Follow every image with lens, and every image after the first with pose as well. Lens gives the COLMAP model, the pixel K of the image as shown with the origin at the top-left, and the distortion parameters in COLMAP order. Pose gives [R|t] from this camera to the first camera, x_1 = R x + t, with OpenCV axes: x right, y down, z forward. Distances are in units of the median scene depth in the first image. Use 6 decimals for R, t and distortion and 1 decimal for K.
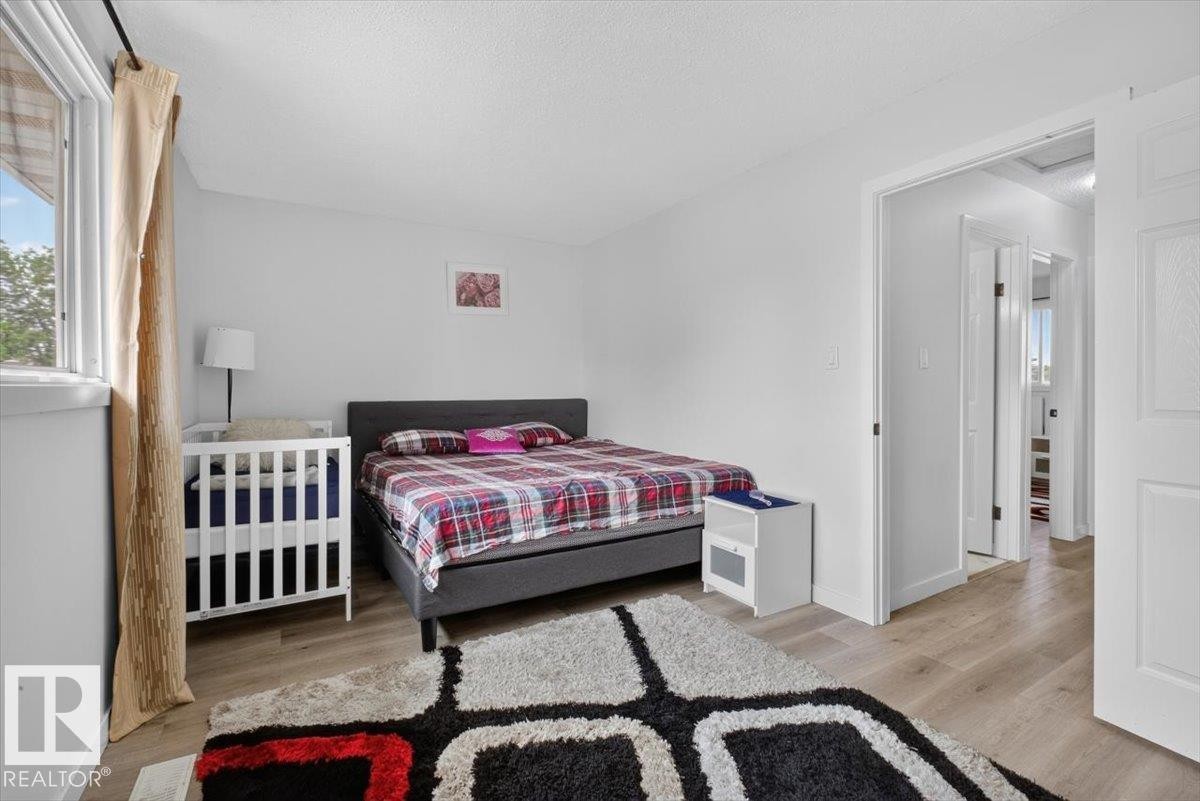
lens RADIAL K [[531.4, 0, 597.6], [0, 531.4, 389.4], [0, 0, 1]] dist [-0.003755, 0.000521]
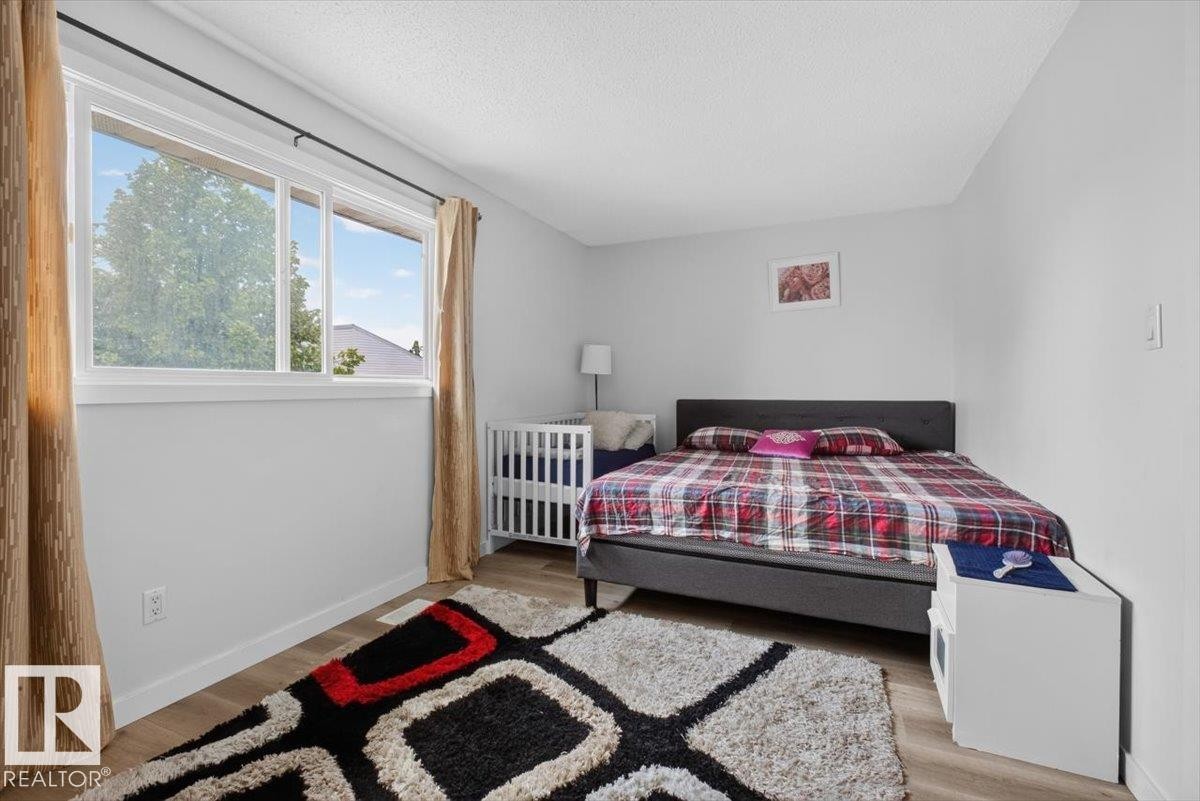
lens RADIAL K [[531.4, 0, 597.6], [0, 531.4, 389.4], [0, 0, 1]] dist [-0.003755, 0.000521]
pose [[0.572254, -0.000795, -0.820076, 0.600027], [-0.000156, 0.999999, -0.001078, 0.003591], [0.820076, 0.000745, 0.572254, 0.289922]]
